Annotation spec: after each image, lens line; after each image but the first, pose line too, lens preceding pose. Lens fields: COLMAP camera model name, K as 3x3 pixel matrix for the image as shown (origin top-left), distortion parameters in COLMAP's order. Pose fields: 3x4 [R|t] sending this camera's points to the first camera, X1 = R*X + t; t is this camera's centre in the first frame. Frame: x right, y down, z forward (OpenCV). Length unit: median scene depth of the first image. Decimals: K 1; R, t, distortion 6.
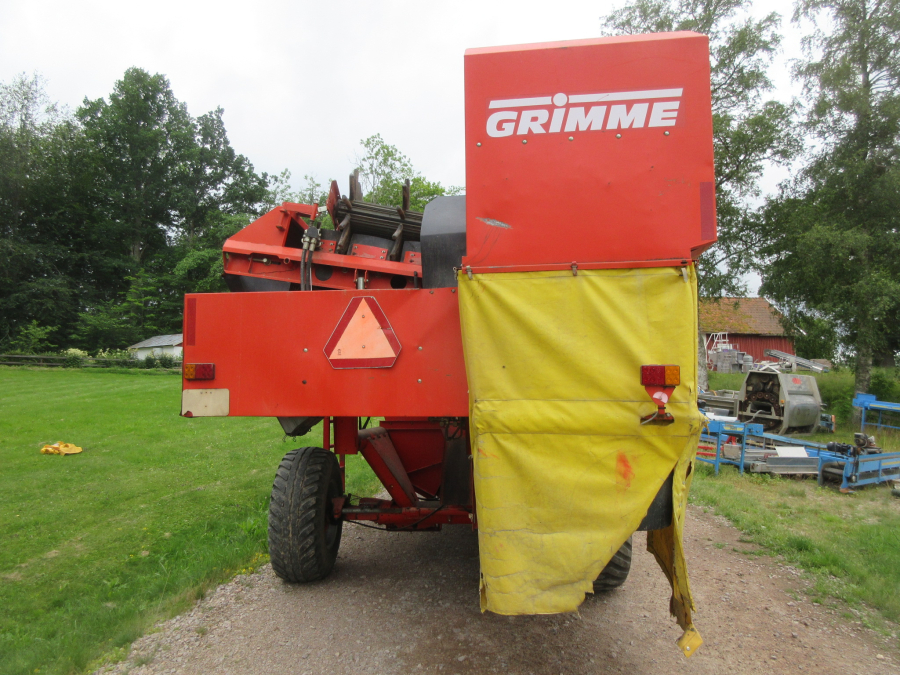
lens RADIAL K [[661.2, 0, 441.4], [0, 661.2, 332.1], [0, 0, 1]] dist [0.001607, -0.003643]
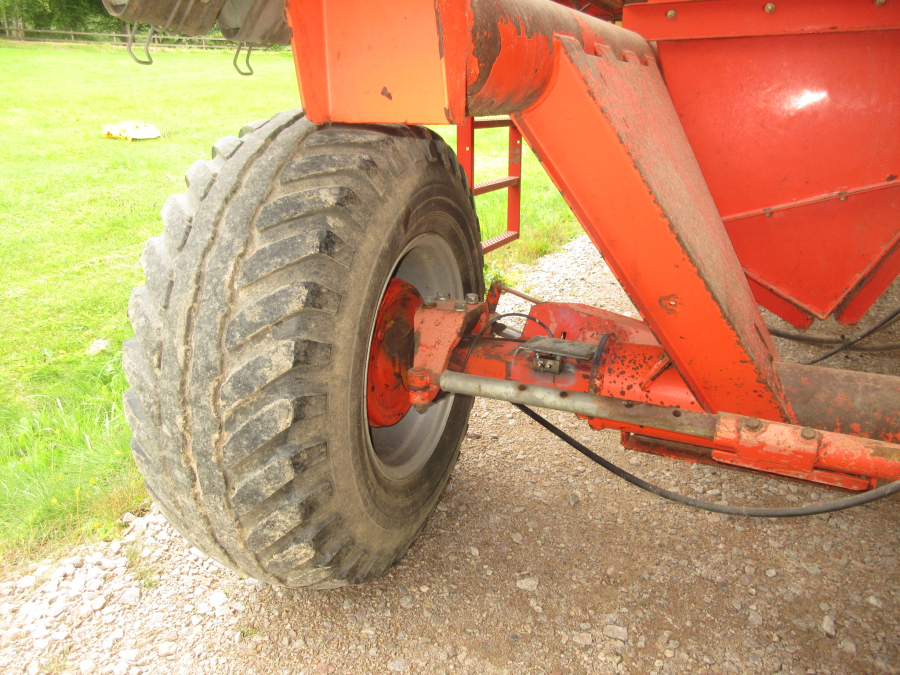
lens RADIAL K [[666.1, 0, 445.2], [0, 666.1, 332.1], [0, 0, 1]] dist [0.002810, 0.002913]
pose [[0.951138, 0.105314, -0.290250, -0.085092], [0.029569, 0.904646, 0.425136, 0.160135], [0.307347, -0.412945, 0.857330, 0.834613]]
